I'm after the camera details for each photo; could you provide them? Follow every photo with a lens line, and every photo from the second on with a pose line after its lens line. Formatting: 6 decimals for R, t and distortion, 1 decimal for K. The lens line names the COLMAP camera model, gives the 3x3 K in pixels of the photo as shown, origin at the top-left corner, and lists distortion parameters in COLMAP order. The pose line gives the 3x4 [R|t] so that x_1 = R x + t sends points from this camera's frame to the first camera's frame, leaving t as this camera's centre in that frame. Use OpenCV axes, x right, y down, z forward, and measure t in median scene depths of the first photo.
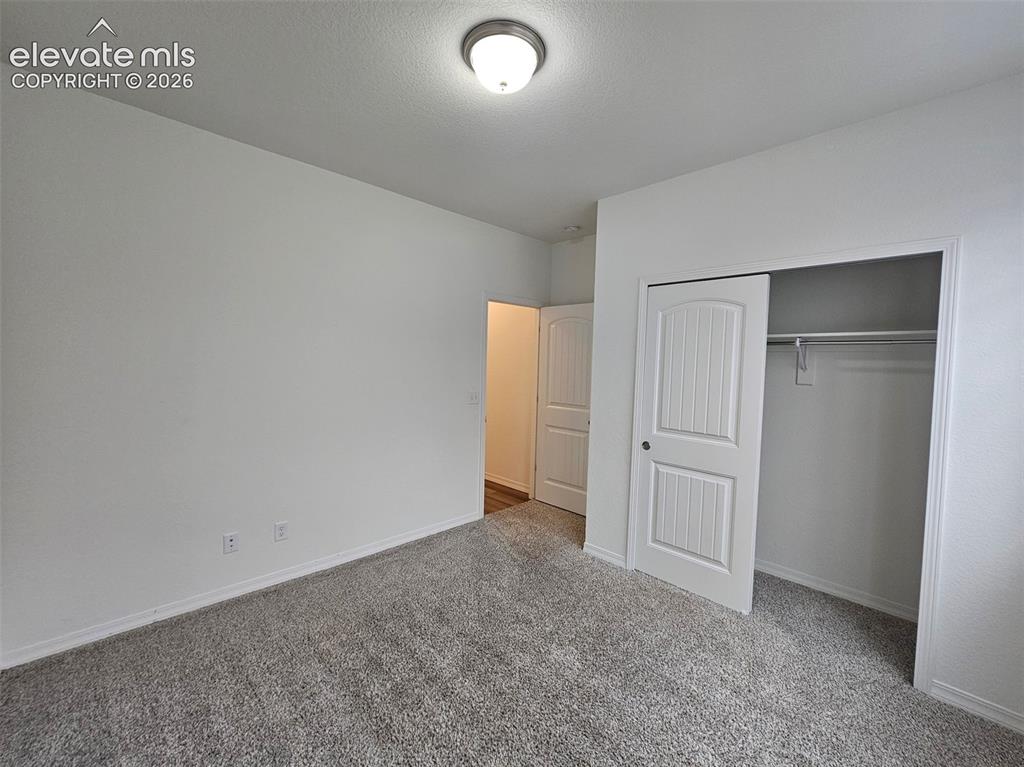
lens RADIAL K [[383.5, 0, 513.6], [0, 383.5, 376.8], [0, 0, 1]] dist [-0.000064, 0.000054]
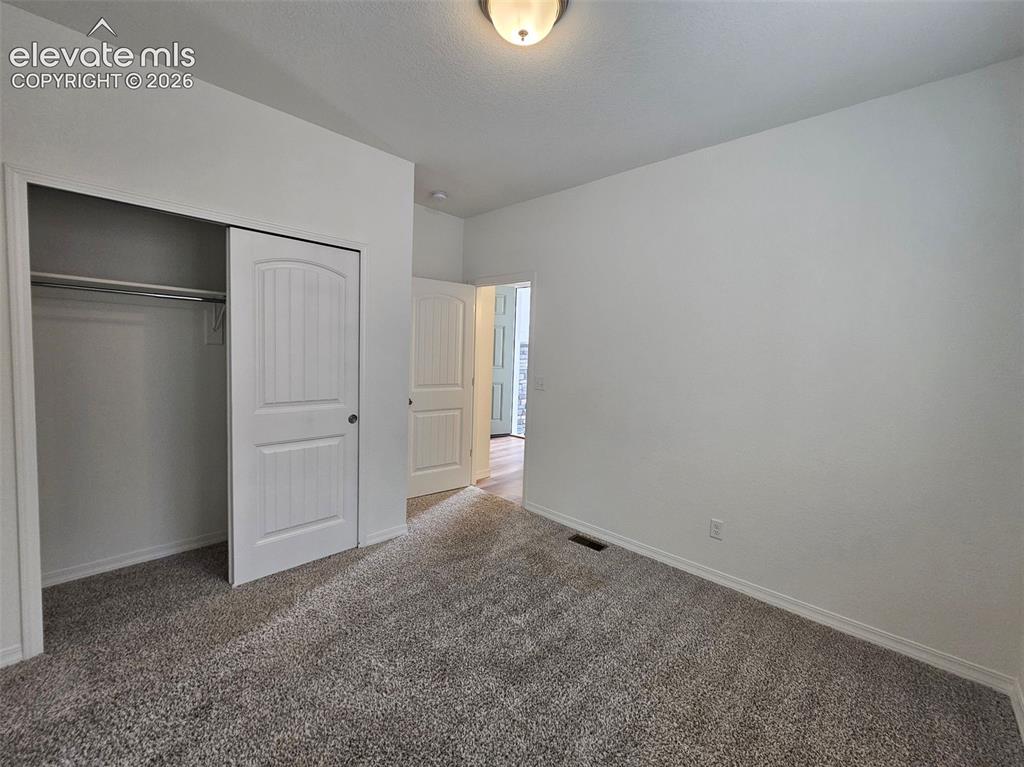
lens RADIAL K [[418.2, 0, 509.9], [0, 418.2, 378.8], [0, 0, 1]] dist [-0.001955, -0.000207]
pose [[-0.051402, -0.115811, 0.991940, -0.251720], [-0.012038, 0.993253, 0.115340, -0.013774], [-0.998605, -0.006012, -0.052449, 0.190136]]
